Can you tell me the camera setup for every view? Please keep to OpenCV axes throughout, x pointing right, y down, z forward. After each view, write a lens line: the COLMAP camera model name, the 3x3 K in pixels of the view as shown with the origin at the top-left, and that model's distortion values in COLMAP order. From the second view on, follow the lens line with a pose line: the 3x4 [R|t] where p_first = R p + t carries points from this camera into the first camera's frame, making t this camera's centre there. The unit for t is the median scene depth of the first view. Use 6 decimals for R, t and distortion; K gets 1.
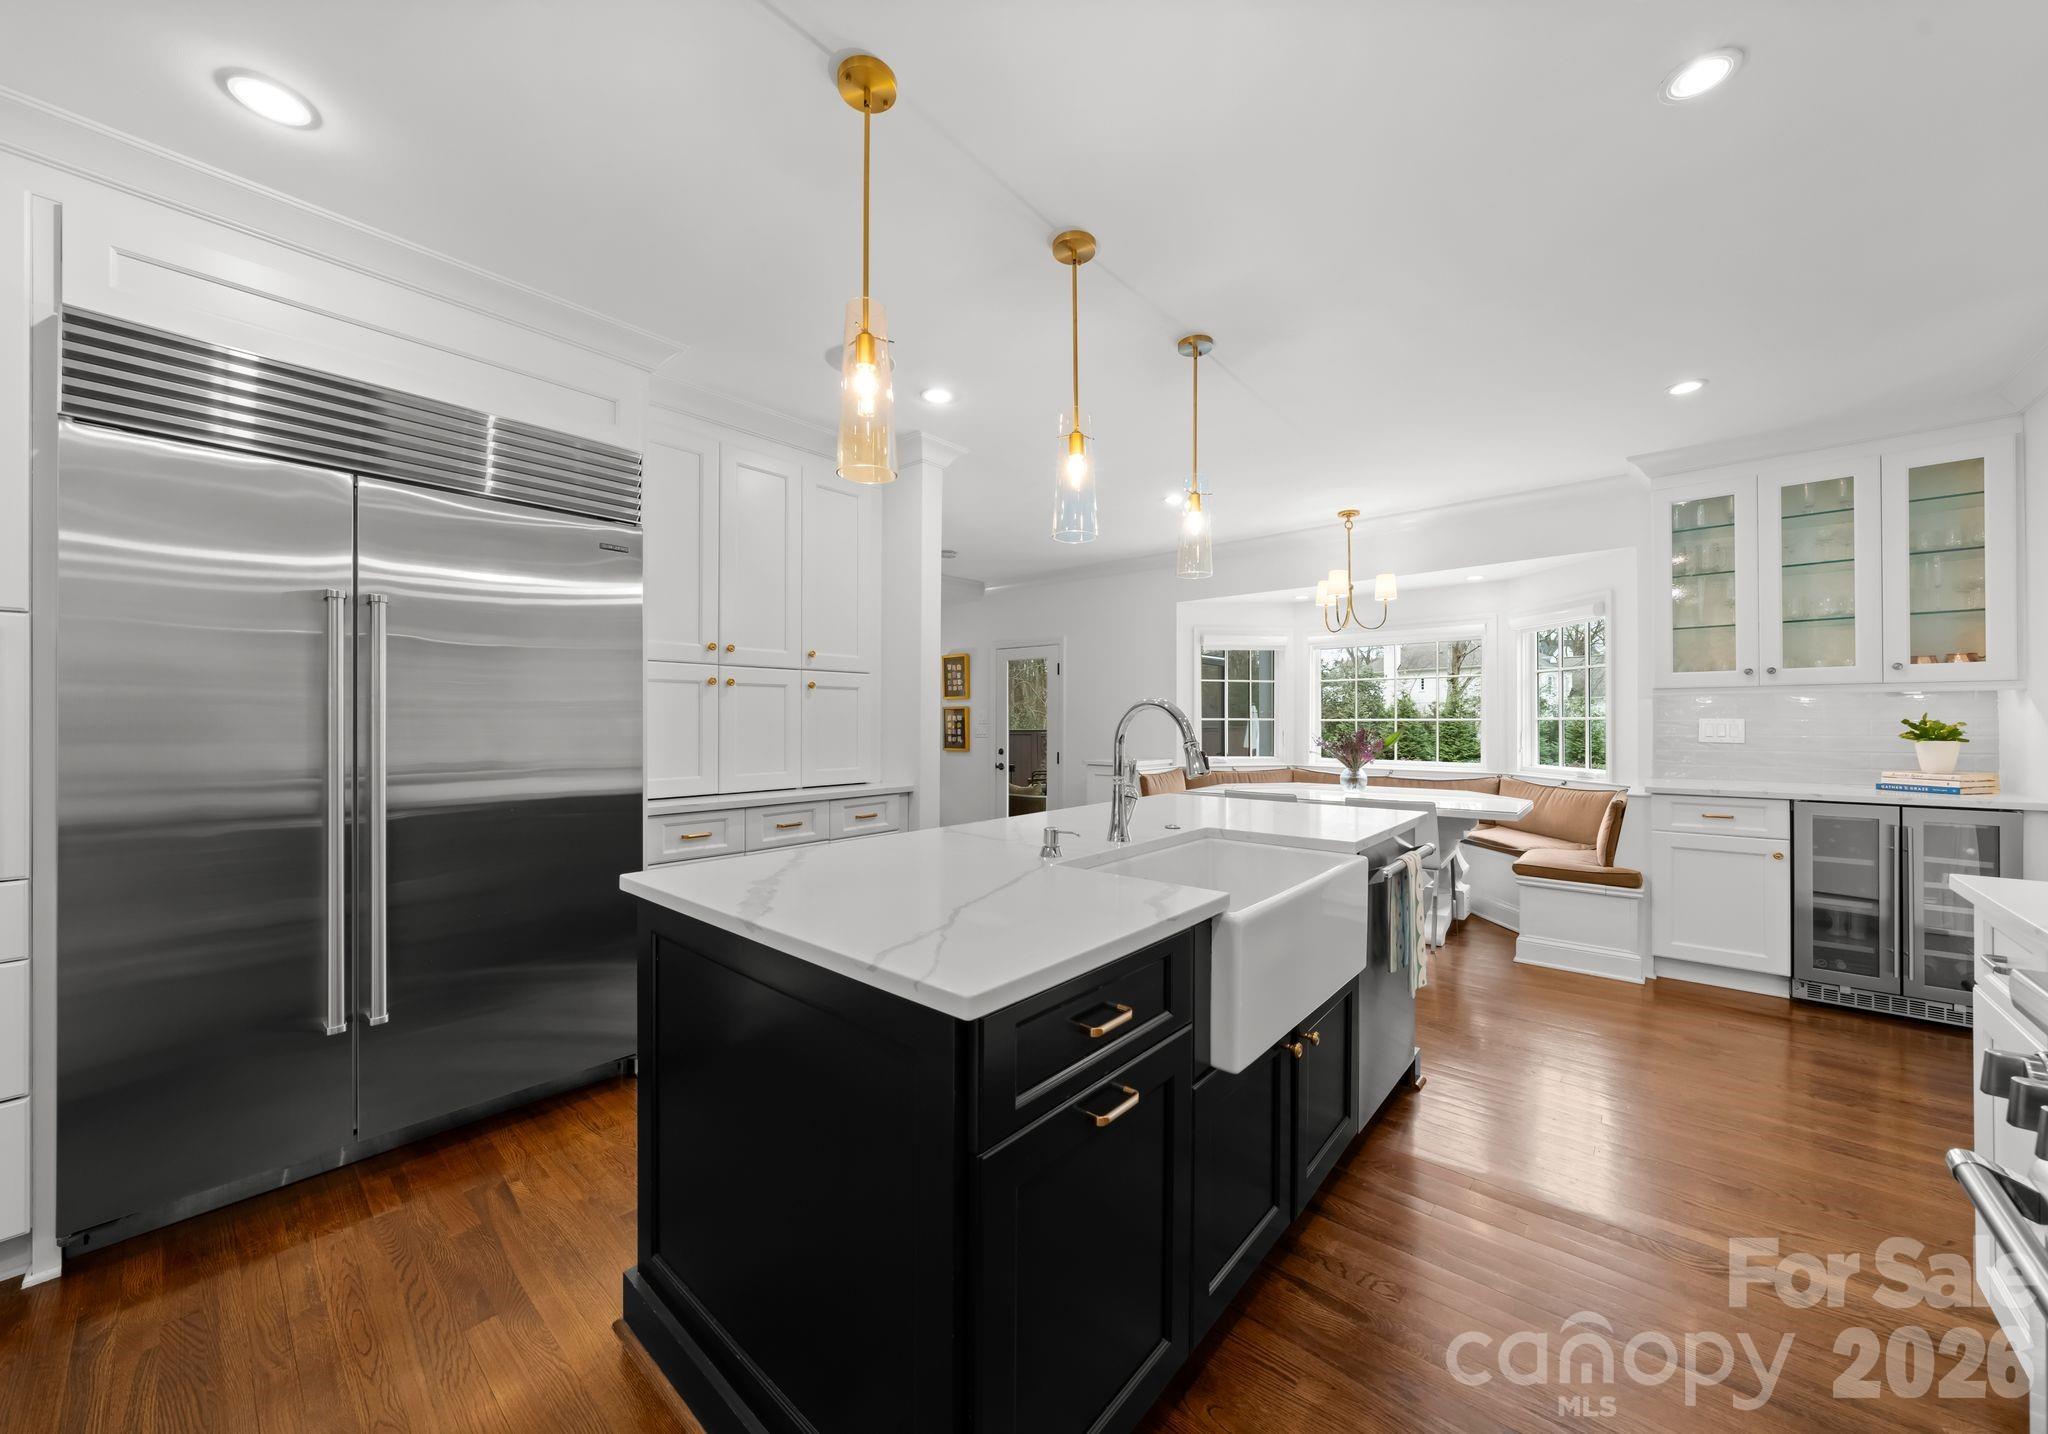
lens RADIAL K [[741.6, 0, 1018.2], [0, 741.6, 719.3], [0, 0, 1]] dist [-0.000837, 0.000014]
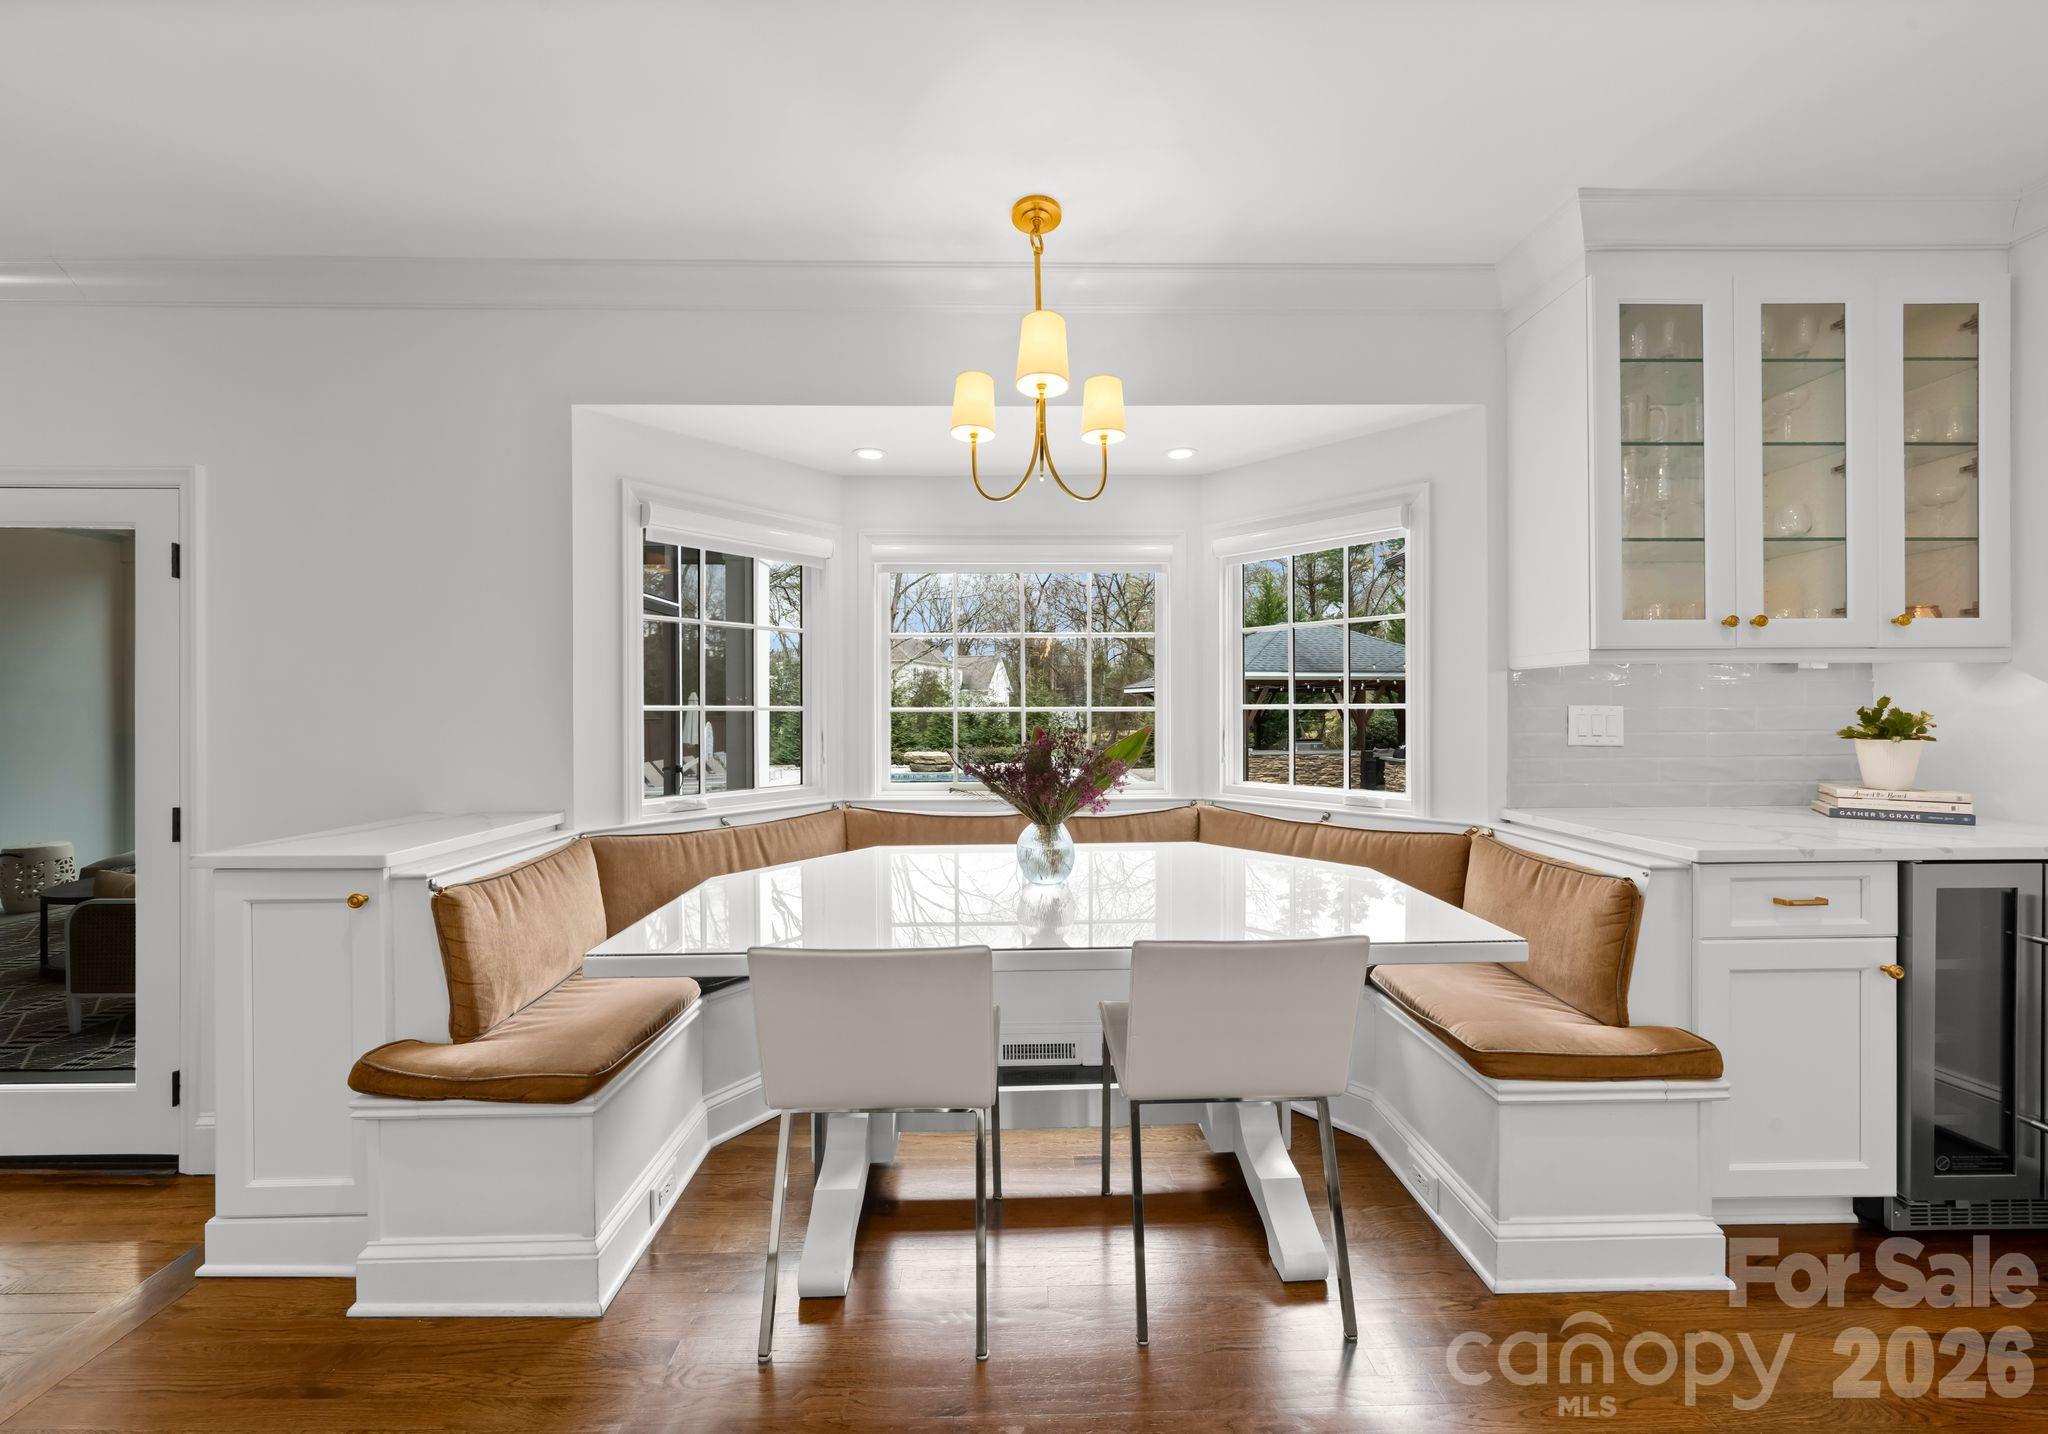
lens RADIAL K [[746.1, 0, 1009.4], [0, 746.1, 693.8], [0, 0, 1]] dist [0.001114, 0.000259]
pose [[0.735826, 0.009969, 0.677097, 0.204888], [0.001904, 0.999857, -0.016790, -0.001229], [-0.677168, 0.013644, 0.735702, 0.971712]]
